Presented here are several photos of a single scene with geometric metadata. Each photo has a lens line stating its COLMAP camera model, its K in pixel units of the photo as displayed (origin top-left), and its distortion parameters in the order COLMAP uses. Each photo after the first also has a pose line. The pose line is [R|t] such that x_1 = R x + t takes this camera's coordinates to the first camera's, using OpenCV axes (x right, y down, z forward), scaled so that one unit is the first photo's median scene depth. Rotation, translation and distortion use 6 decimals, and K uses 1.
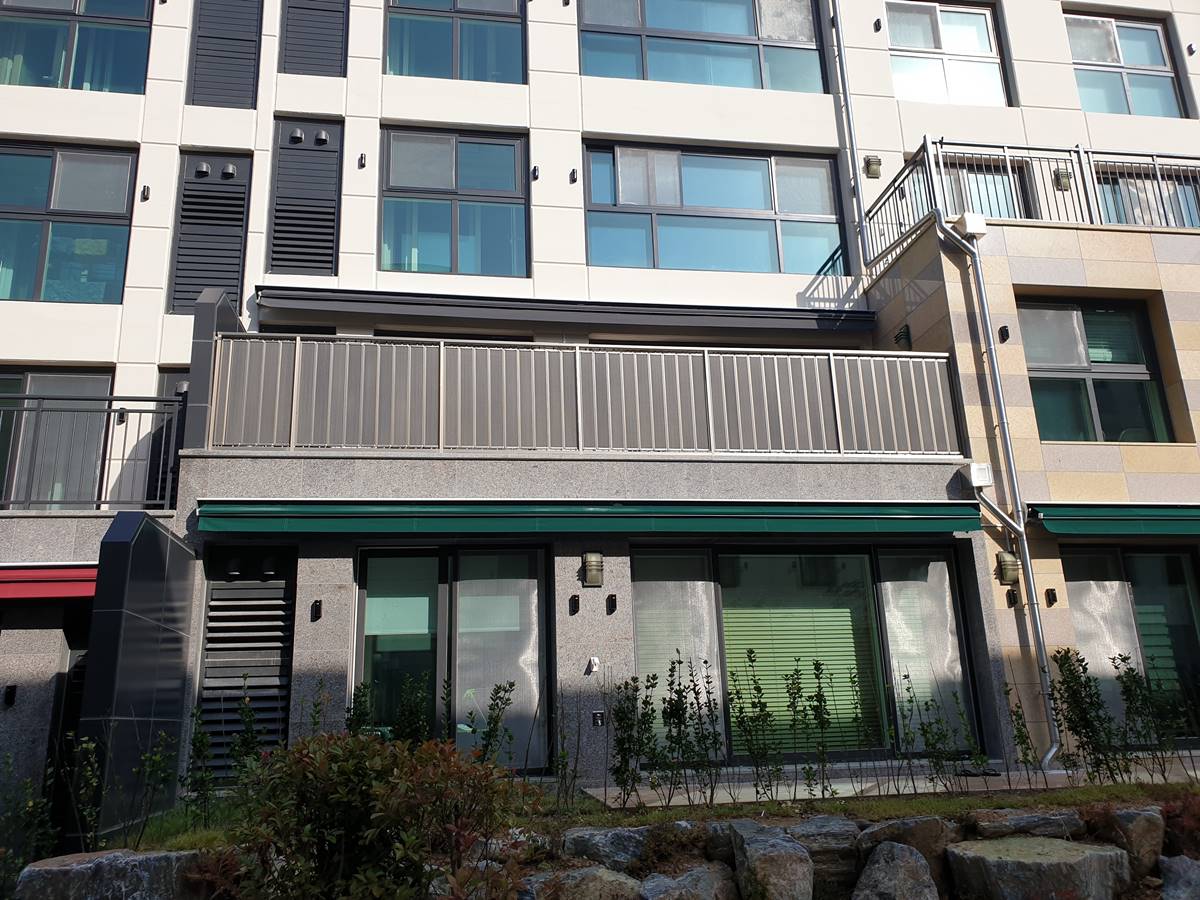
lens RADIAL K [[955.1, 0, 601.0], [0, 955.1, 427.4], [0, 0, 1]] dist [0.007174, 0.014223]
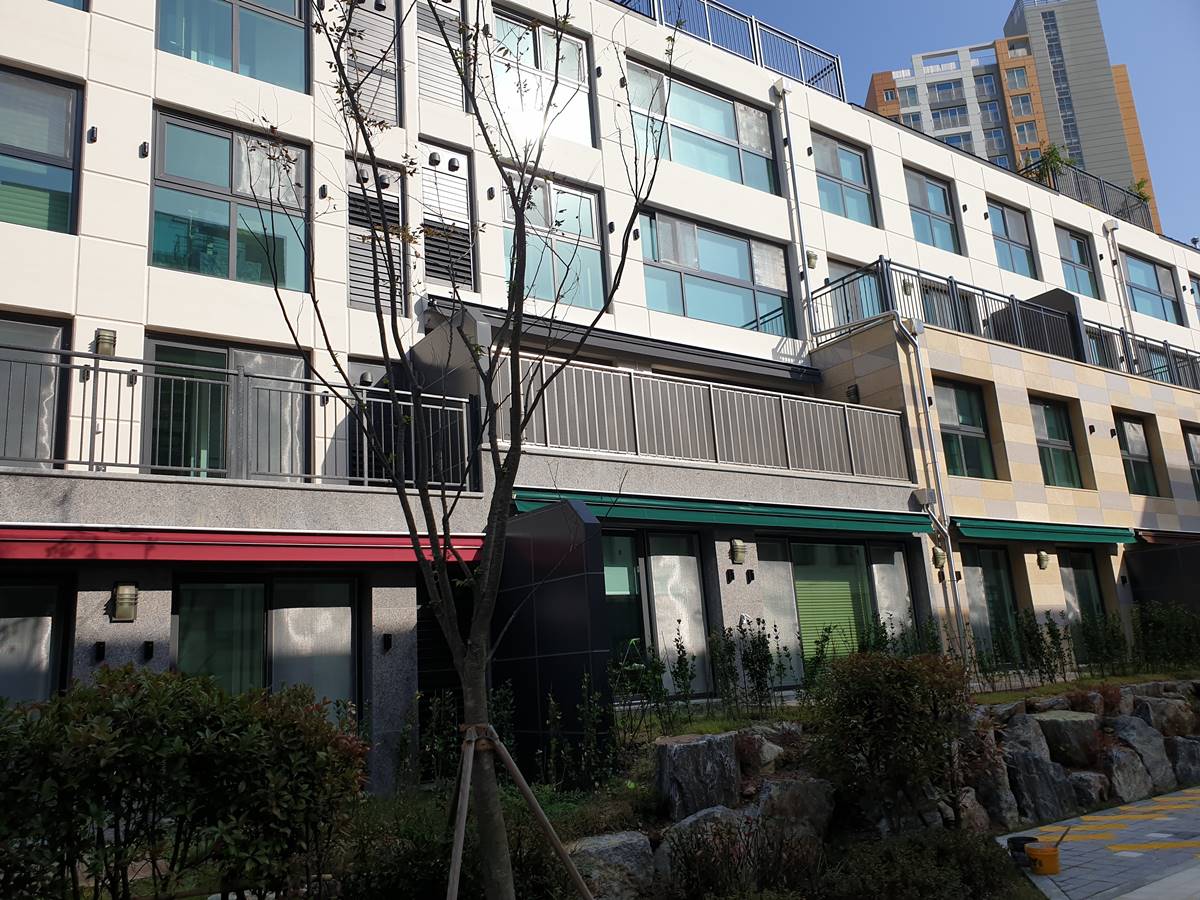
lens RADIAL K [[929.5, 0, 600.0], [0, 929.5, 450.0], [0, 0, 1]] dist [0.011129, 0.000224]
pose [[0.903621, 0.074940, 0.421727, -0.655107], [-0.093229, 0.995382, 0.022881, -0.007714], [-0.418065, -0.059993, 0.906434, -0.110371]]
